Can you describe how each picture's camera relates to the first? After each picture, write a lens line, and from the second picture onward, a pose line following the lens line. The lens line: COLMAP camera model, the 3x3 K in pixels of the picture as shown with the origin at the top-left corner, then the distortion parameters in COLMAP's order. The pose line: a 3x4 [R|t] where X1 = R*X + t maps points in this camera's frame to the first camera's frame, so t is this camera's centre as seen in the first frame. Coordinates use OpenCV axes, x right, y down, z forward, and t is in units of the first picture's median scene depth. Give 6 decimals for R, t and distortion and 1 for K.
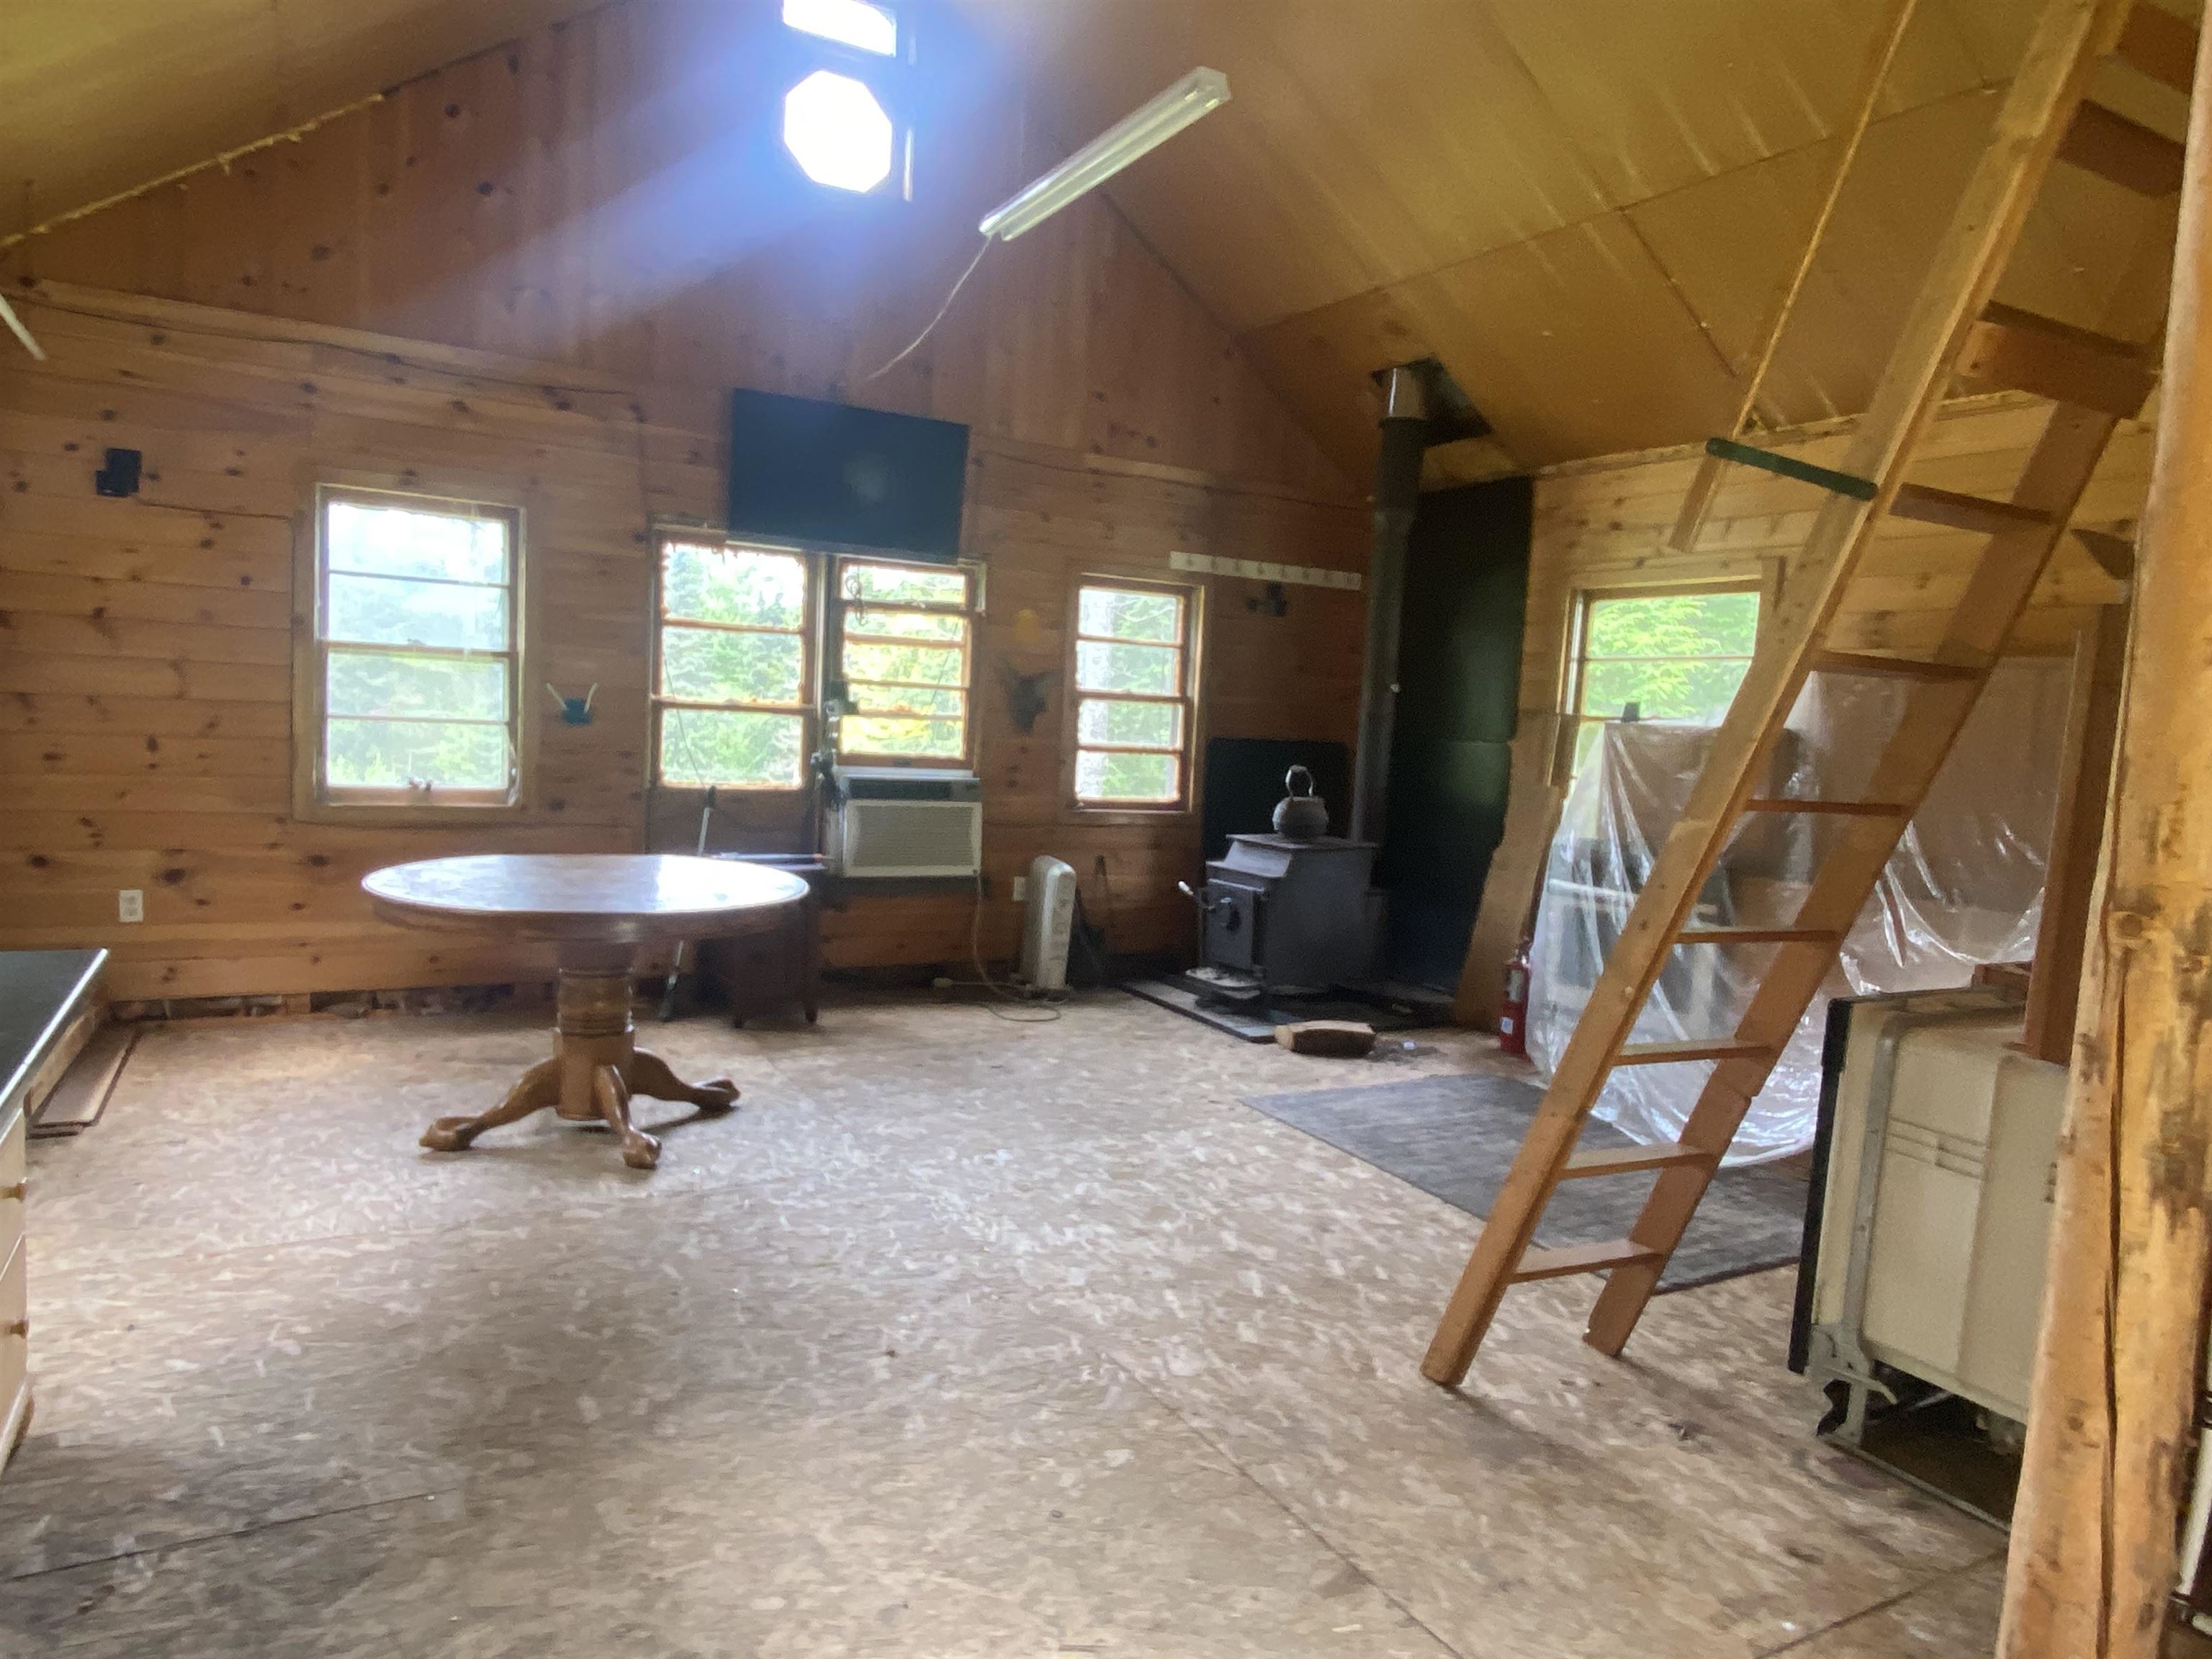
lens RADIAL K [[1354.7, 0, 1103.5], [0, 1354.7, 836.3], [0, 0, 1]] dist [0.002288, 0.000231]
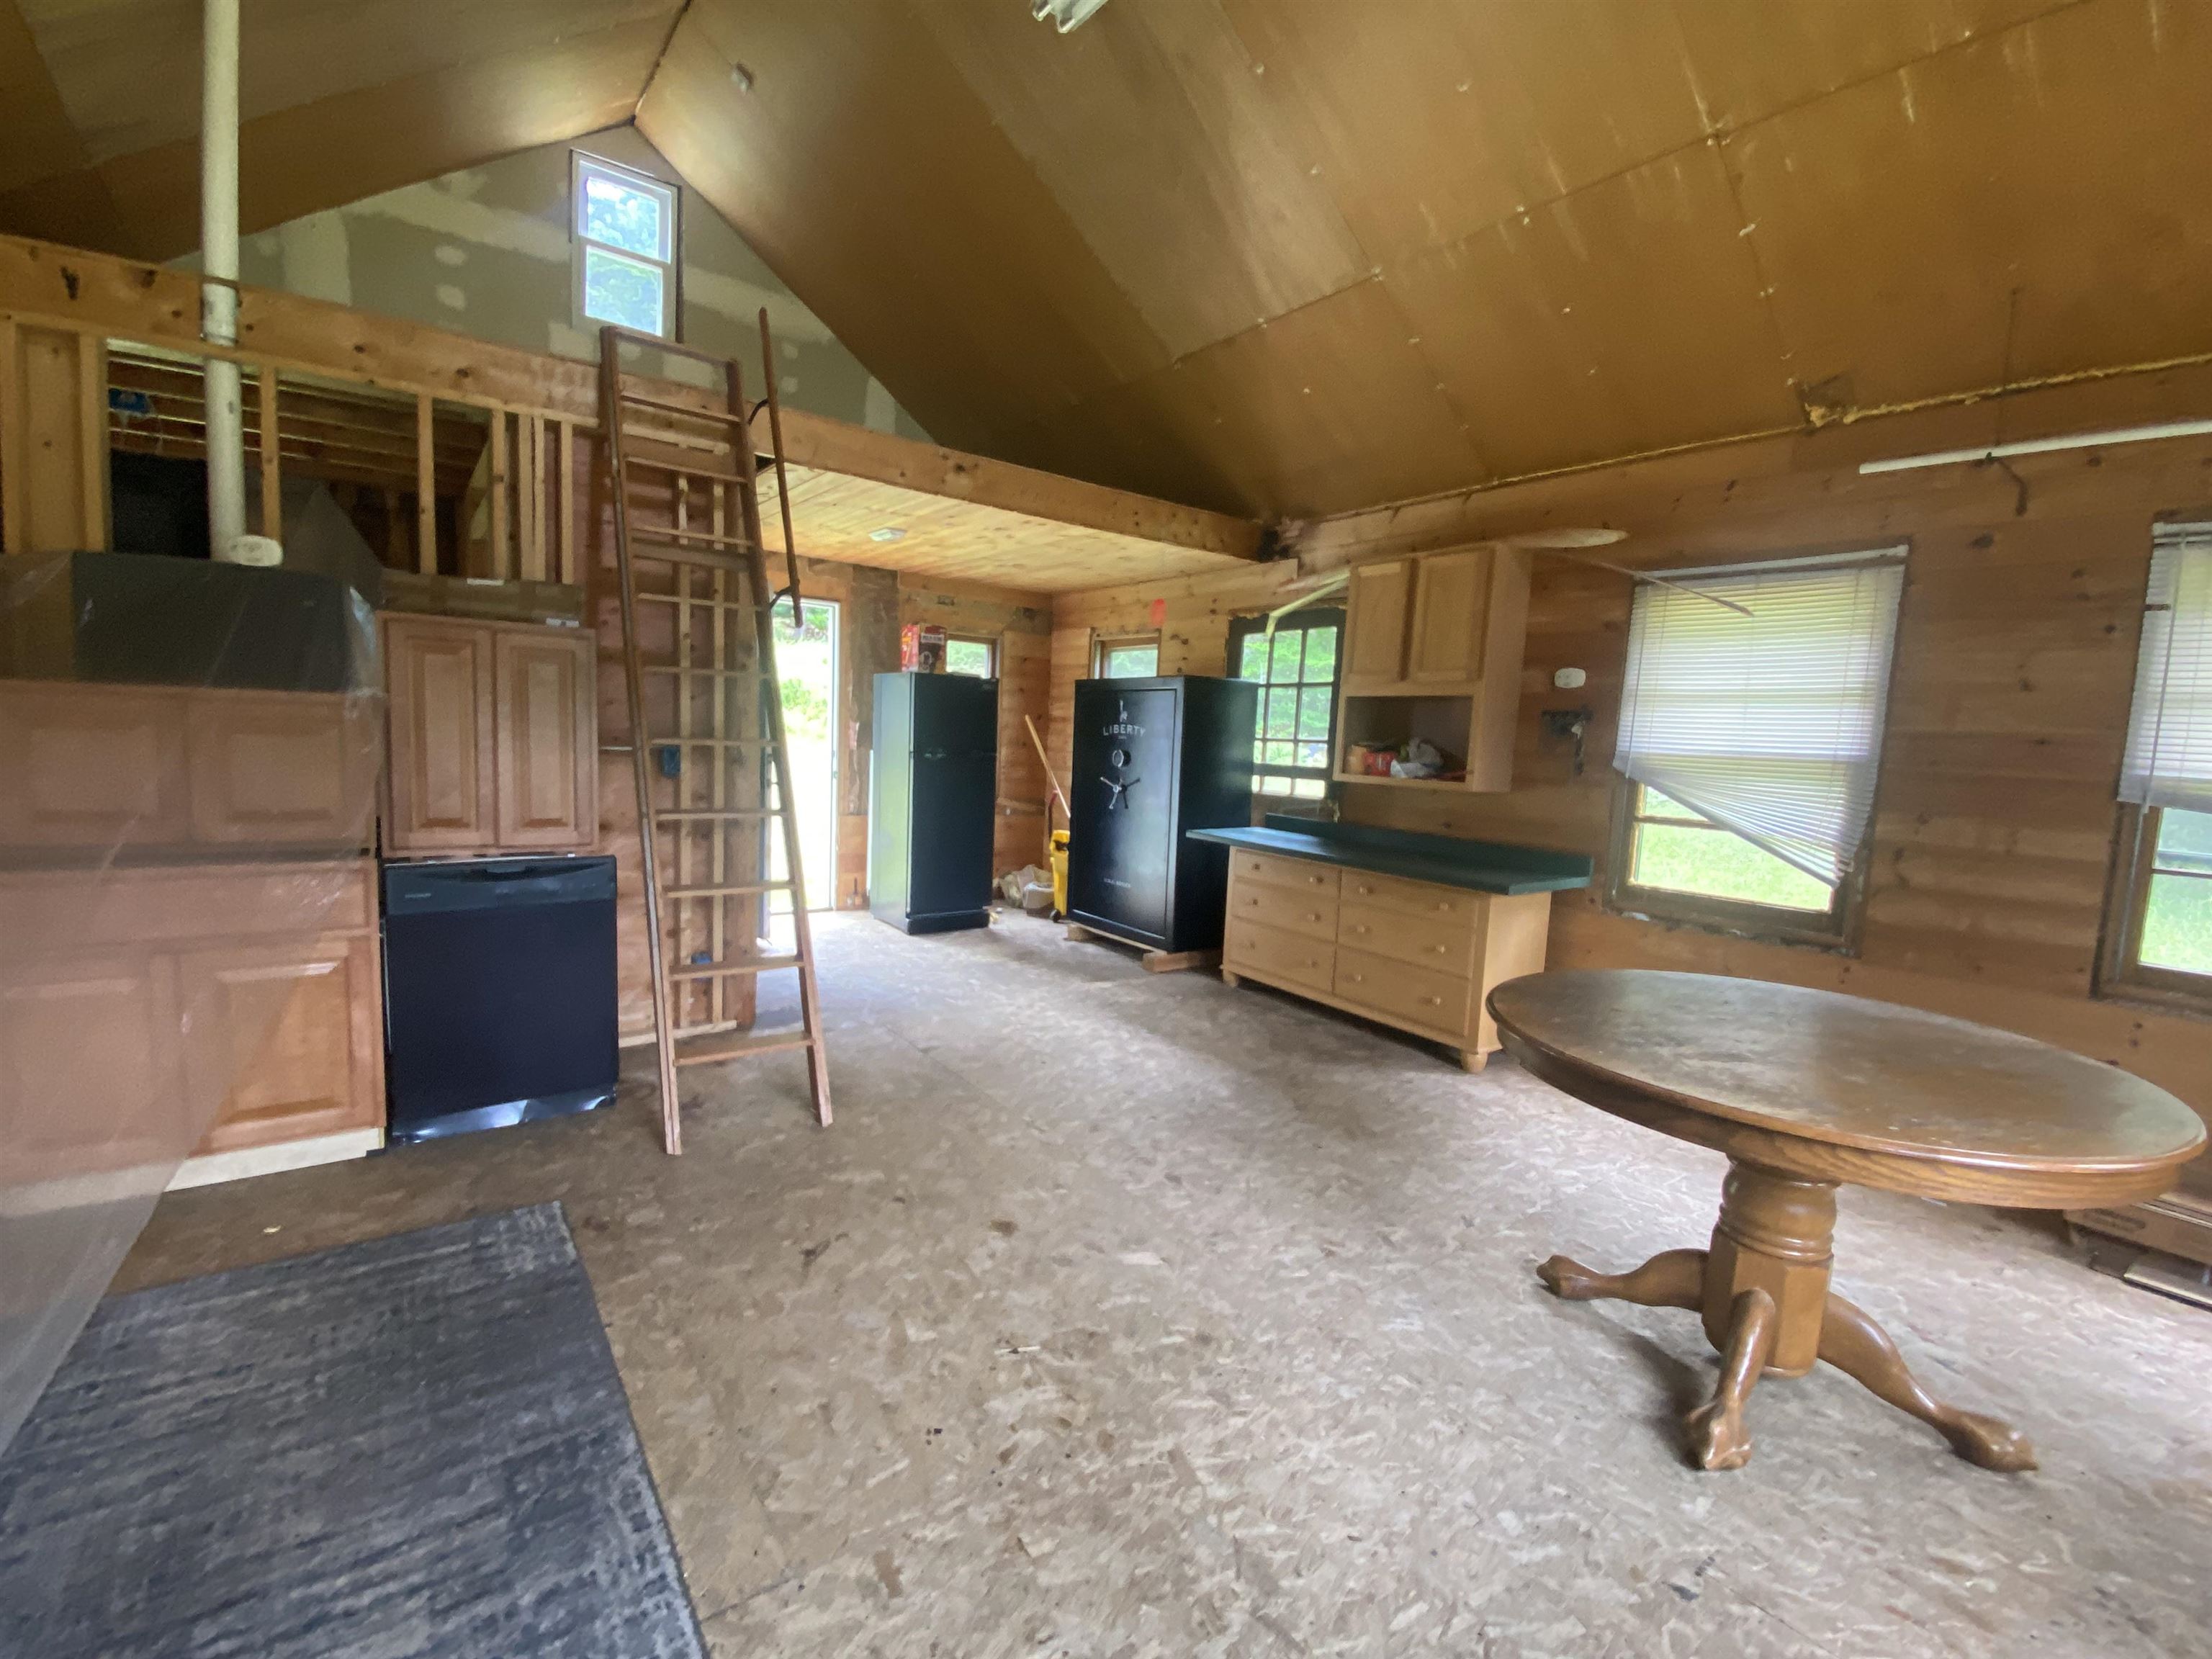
lens RADIAL K [[952.2, 0, 1094.4], [0, 952.2, 834.7], [0, 0, 1]] dist [0.004196, -0.014451]
pose [[-0.987559, -0.087169, -0.130880, 0.045519], [-0.111159, 0.975678, 0.188932, -0.085112], [0.111228, 0.201130, -0.973229, 0.944595]]
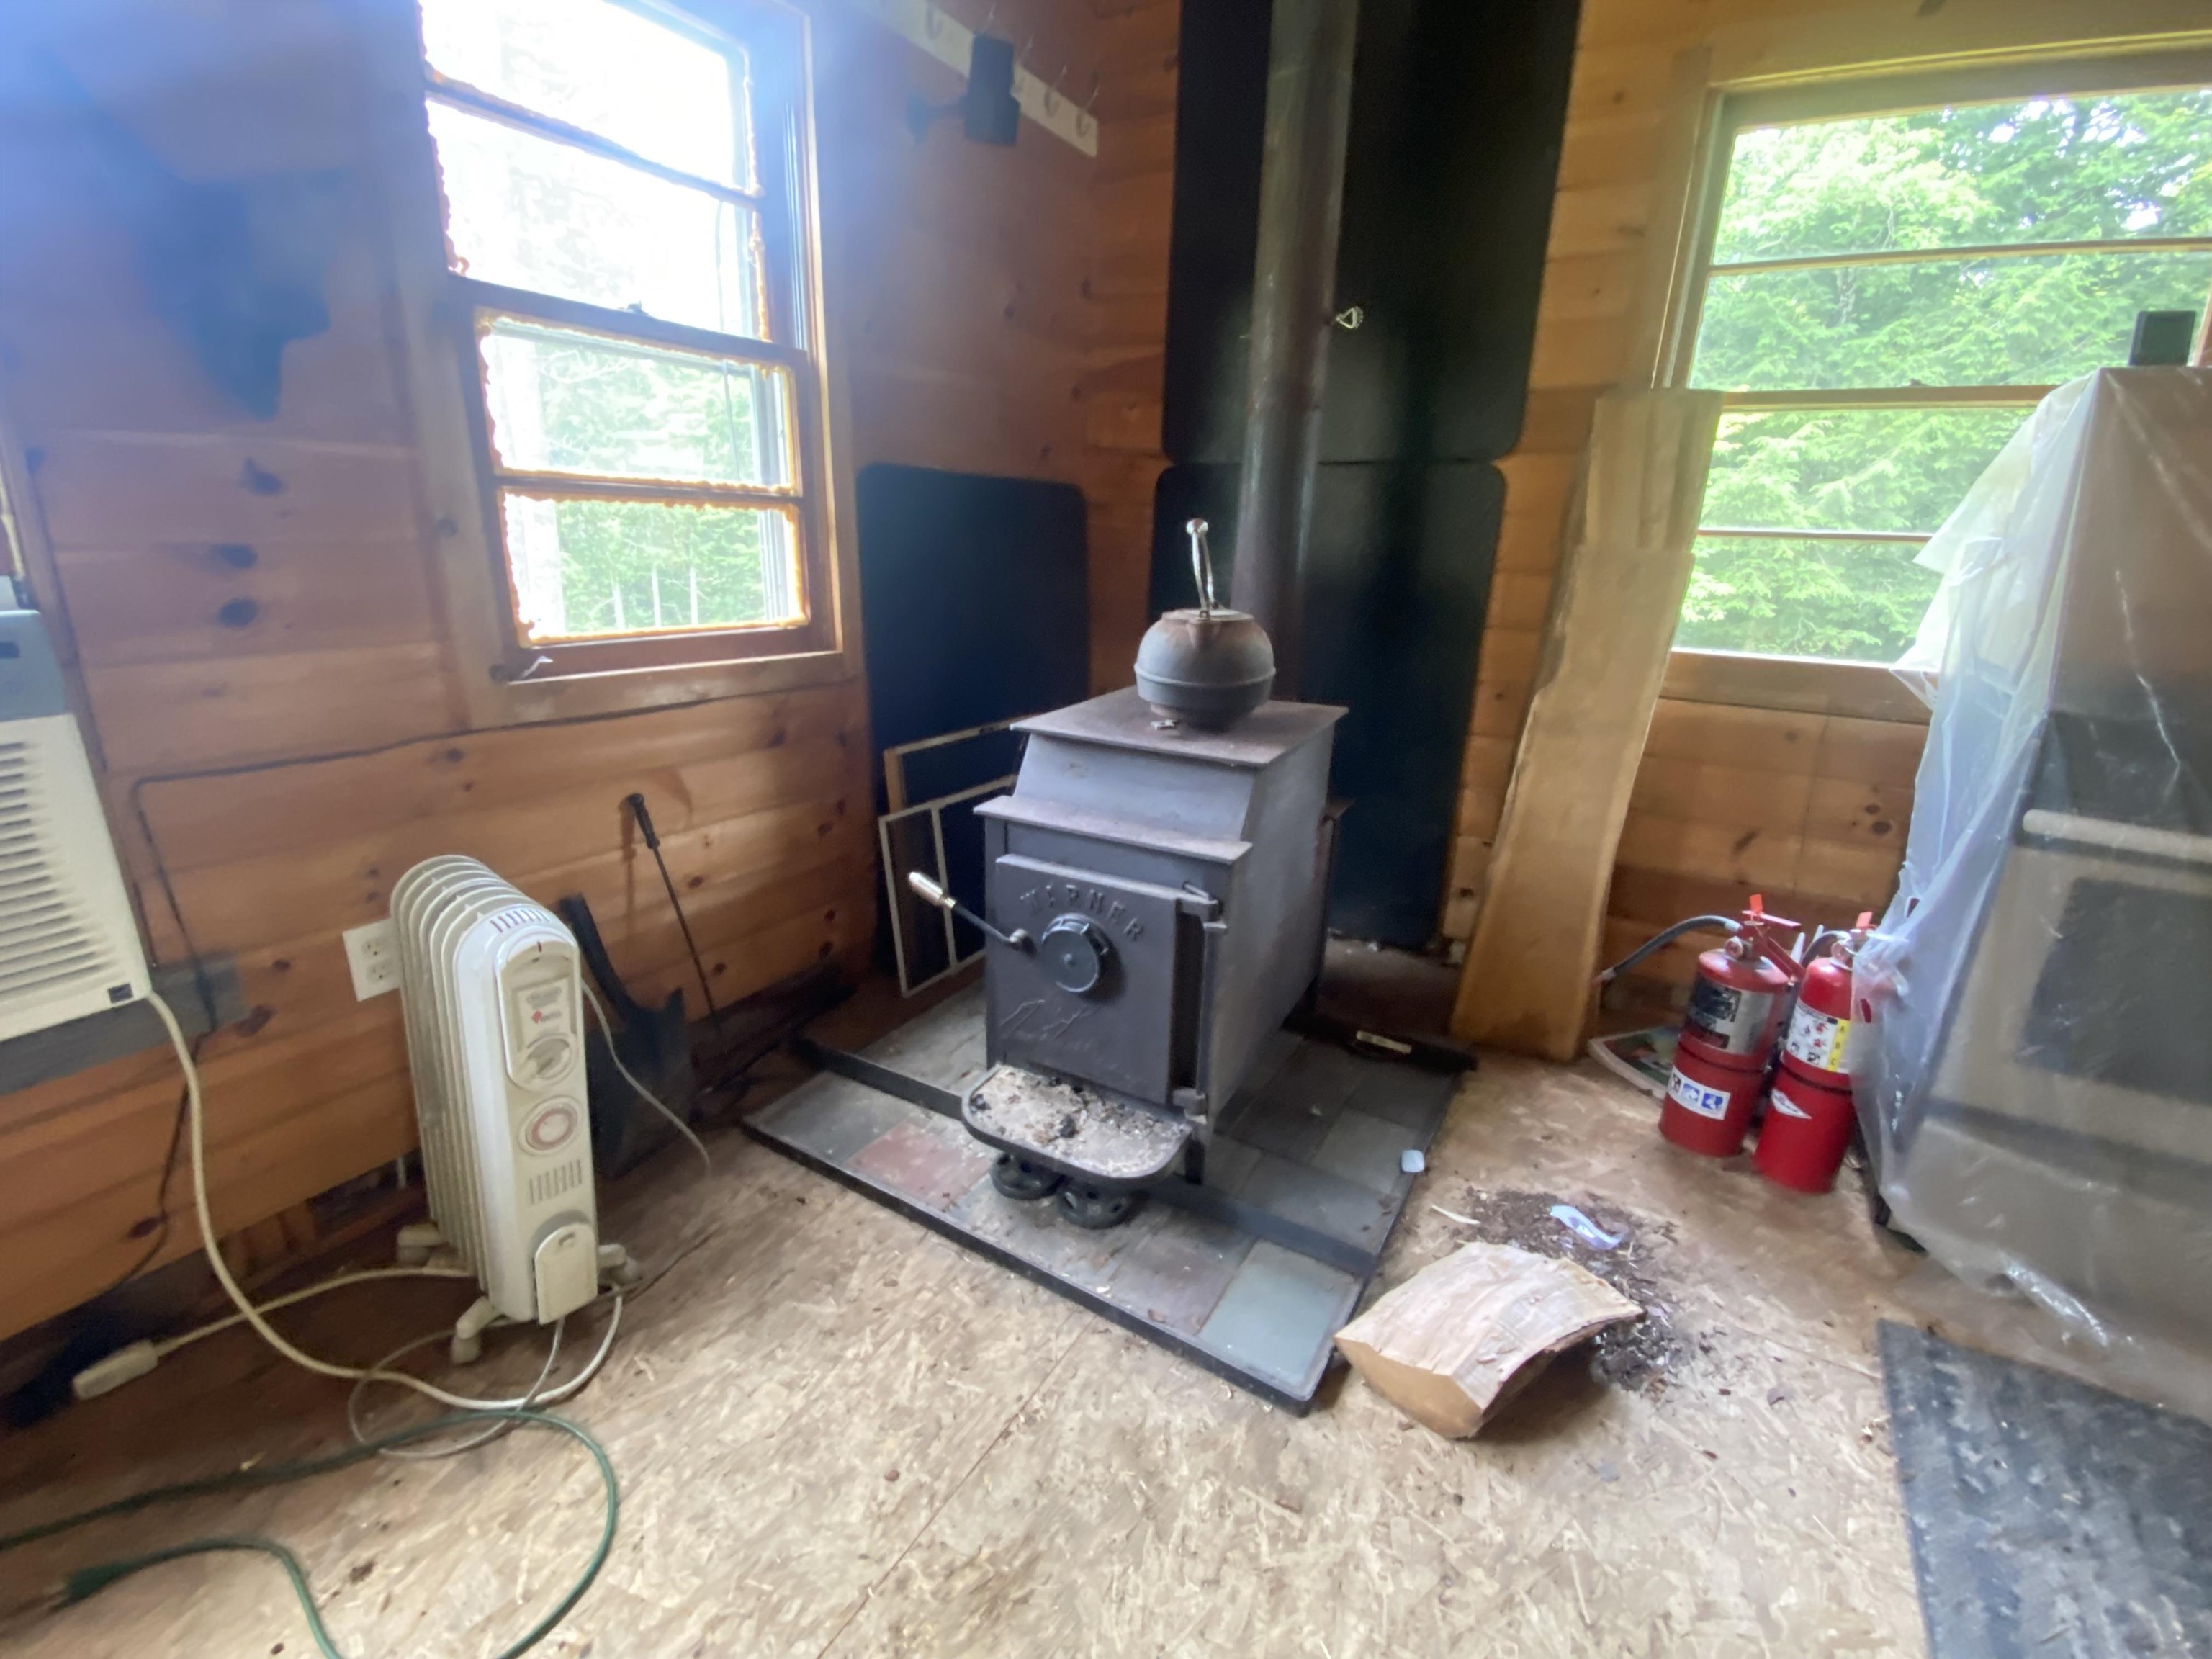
lens RADIAL K [[952.2, 0, 1094.4], [0, 952.2, 834.7], [0, 0, 1]] dist [0.004196, -0.014451]
pose [[0.878069, -0.167792, 0.448151, -0.010657], [0.056347, 0.966249, 0.251372, -0.035967], [-0.475204, -0.195470, 0.857888, 0.791664]]
